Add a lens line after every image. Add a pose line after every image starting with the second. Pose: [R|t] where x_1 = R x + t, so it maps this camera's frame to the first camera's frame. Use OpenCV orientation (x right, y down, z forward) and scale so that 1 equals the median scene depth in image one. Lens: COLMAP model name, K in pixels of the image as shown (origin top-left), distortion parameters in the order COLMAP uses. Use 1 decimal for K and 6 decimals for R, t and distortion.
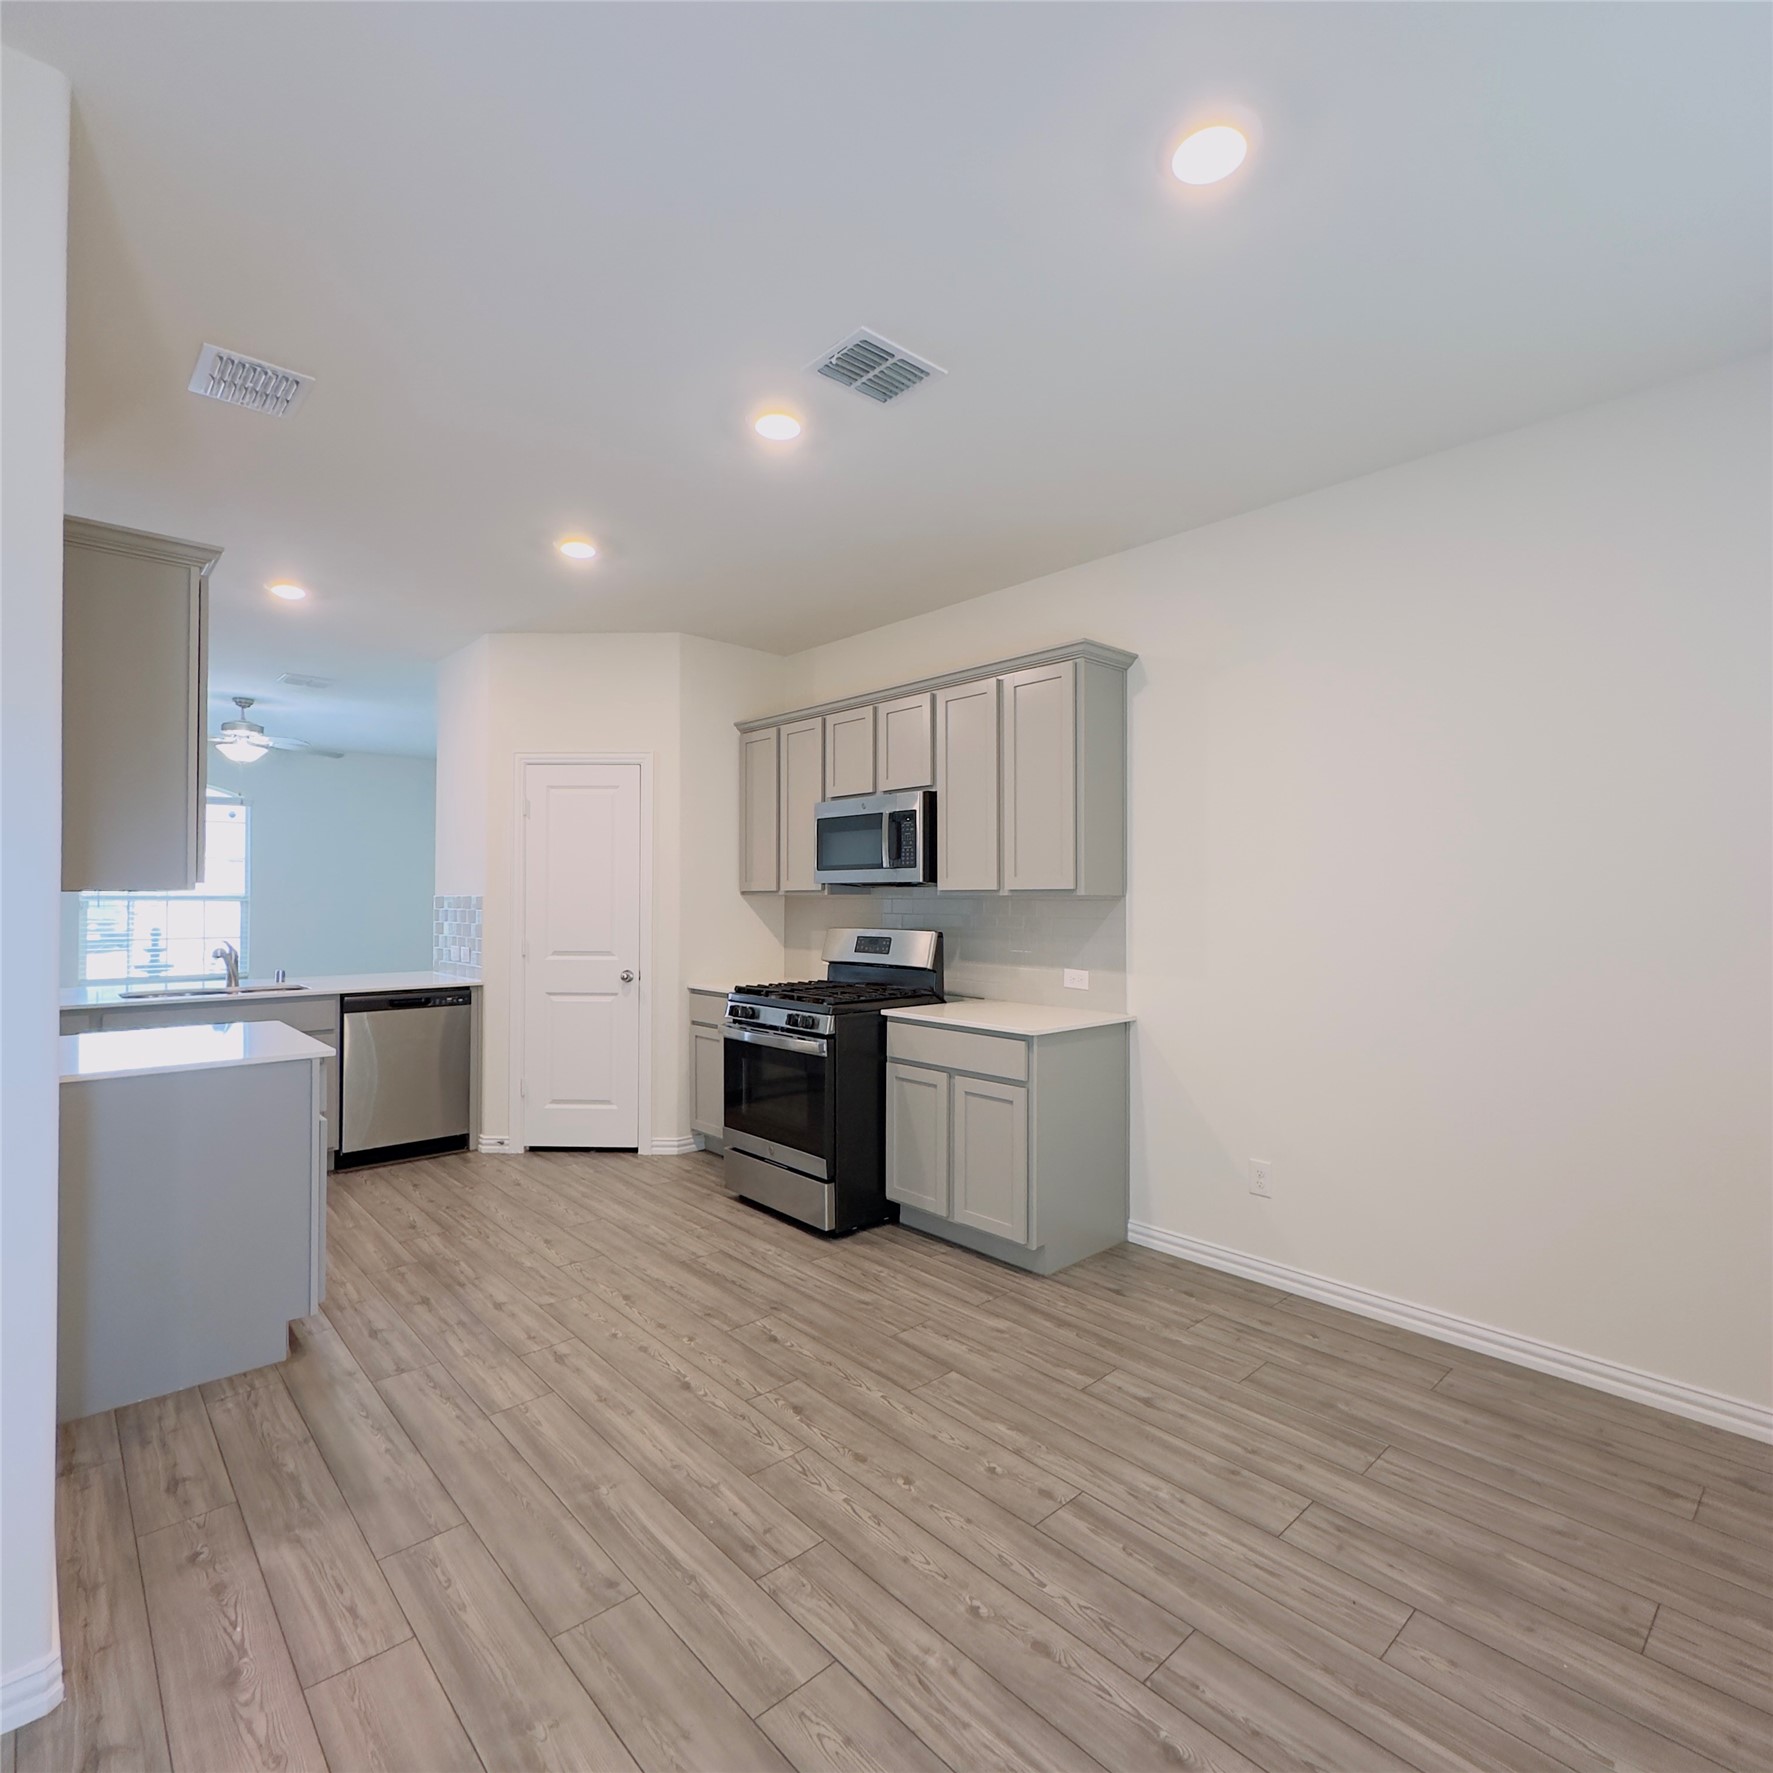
lens RADIAL K [[938.9, 0, 881.7], [0, 938.9, 886.2], [0, 0, 1]] dist [-0.005337, 0.000964]
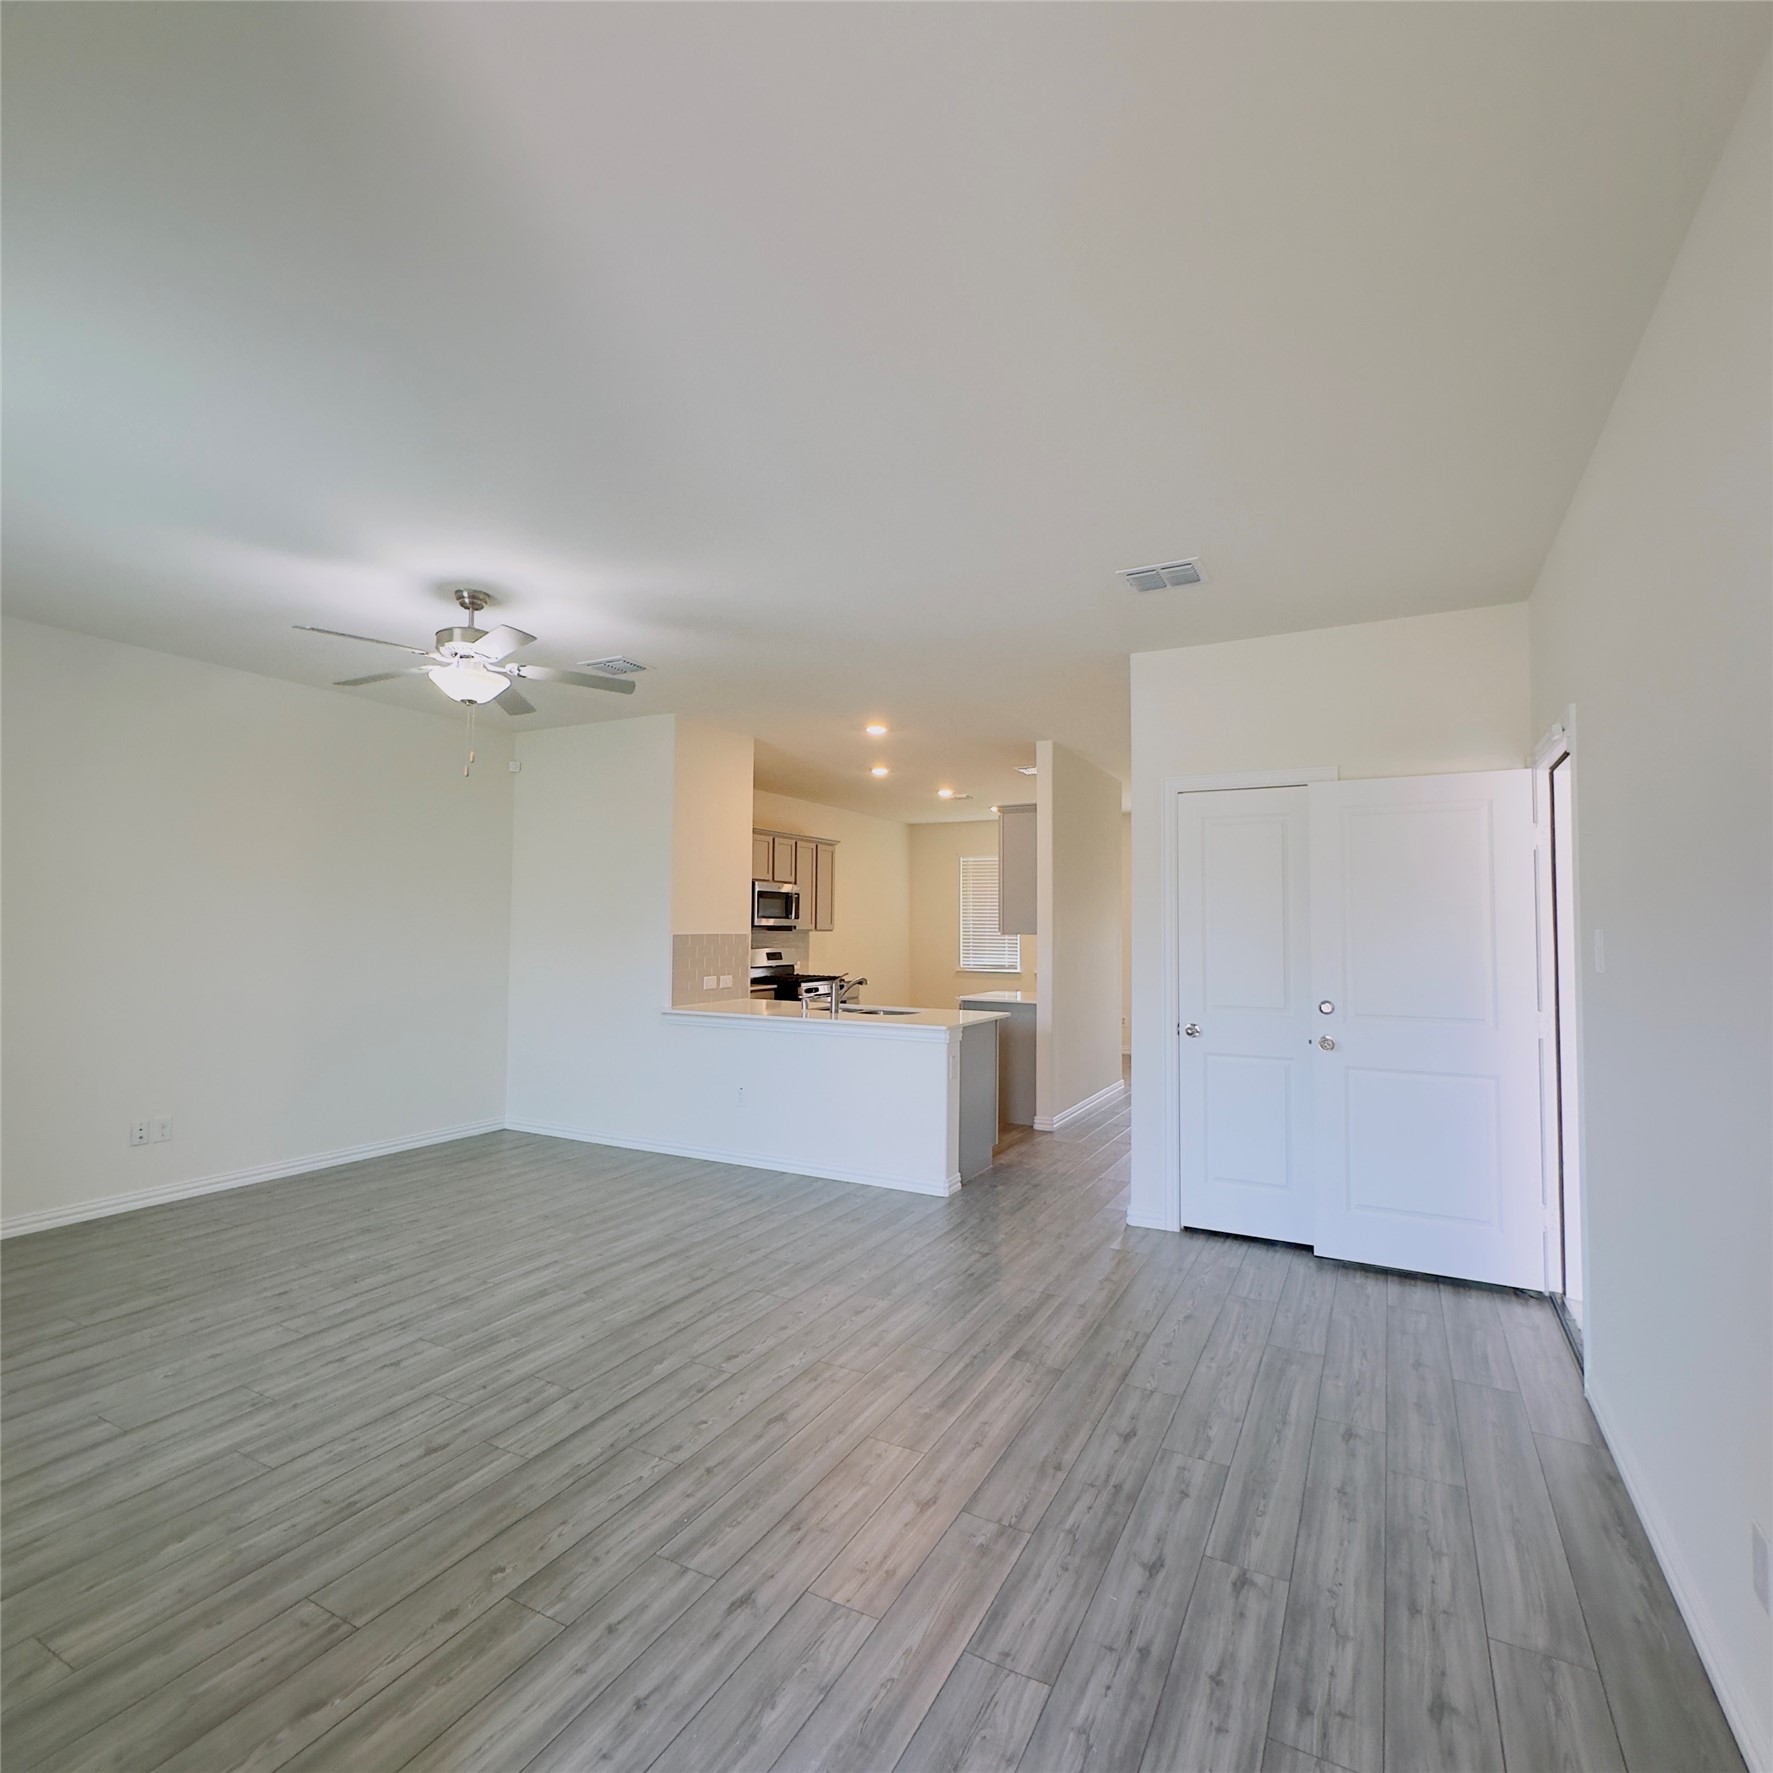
lens RADIAL K [[938.9, 0, 881.7], [0, 938.9, 886.2], [0, 0, 1]] dist [-0.005337, 0.000964]
pose [[-0.335146, 0.037723, 0.941411, -2.217166], [-0.021435, 0.998634, -0.047647, 0.003570], [-0.941922, -0.036148, -0.333880, 1.625974]]
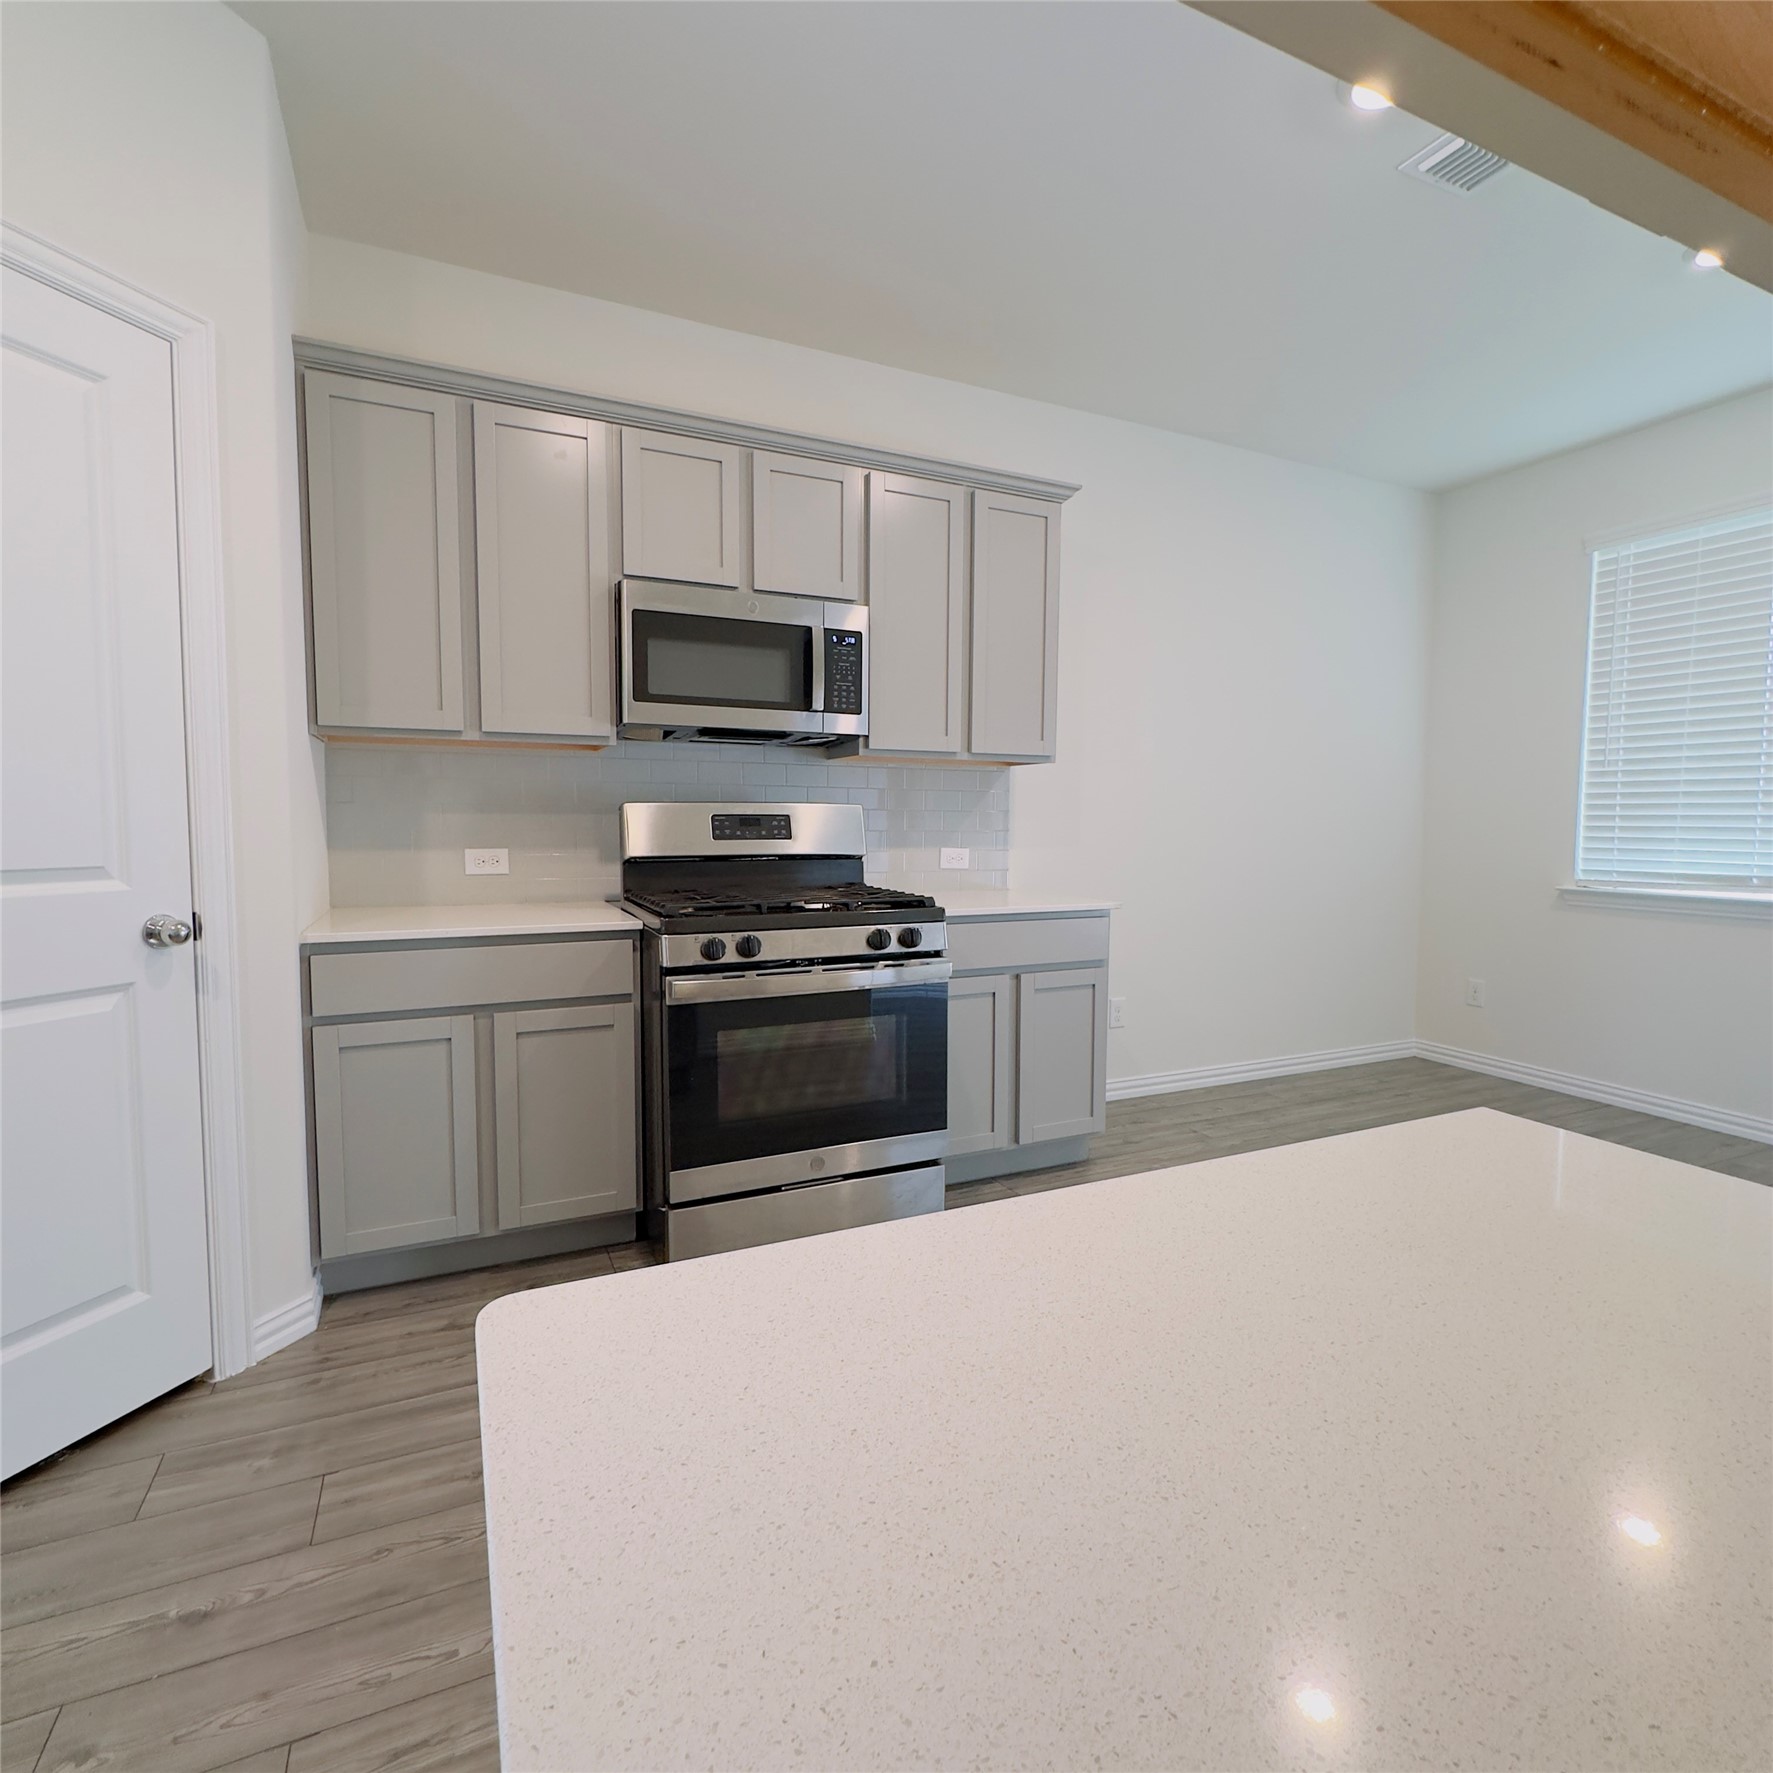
lens RADIAL K [[938.9, 0, 881.7], [0, 938.9, 886.2], [0, 0, 1]] dist [-0.005337, 0.000964]
pose [[0.300246, -0.069105, 0.951355, -0.675196], [-0.019334, 0.996726, 0.078503, 0.056358], [-0.953666, -0.041964, 0.297927, 0.797530]]
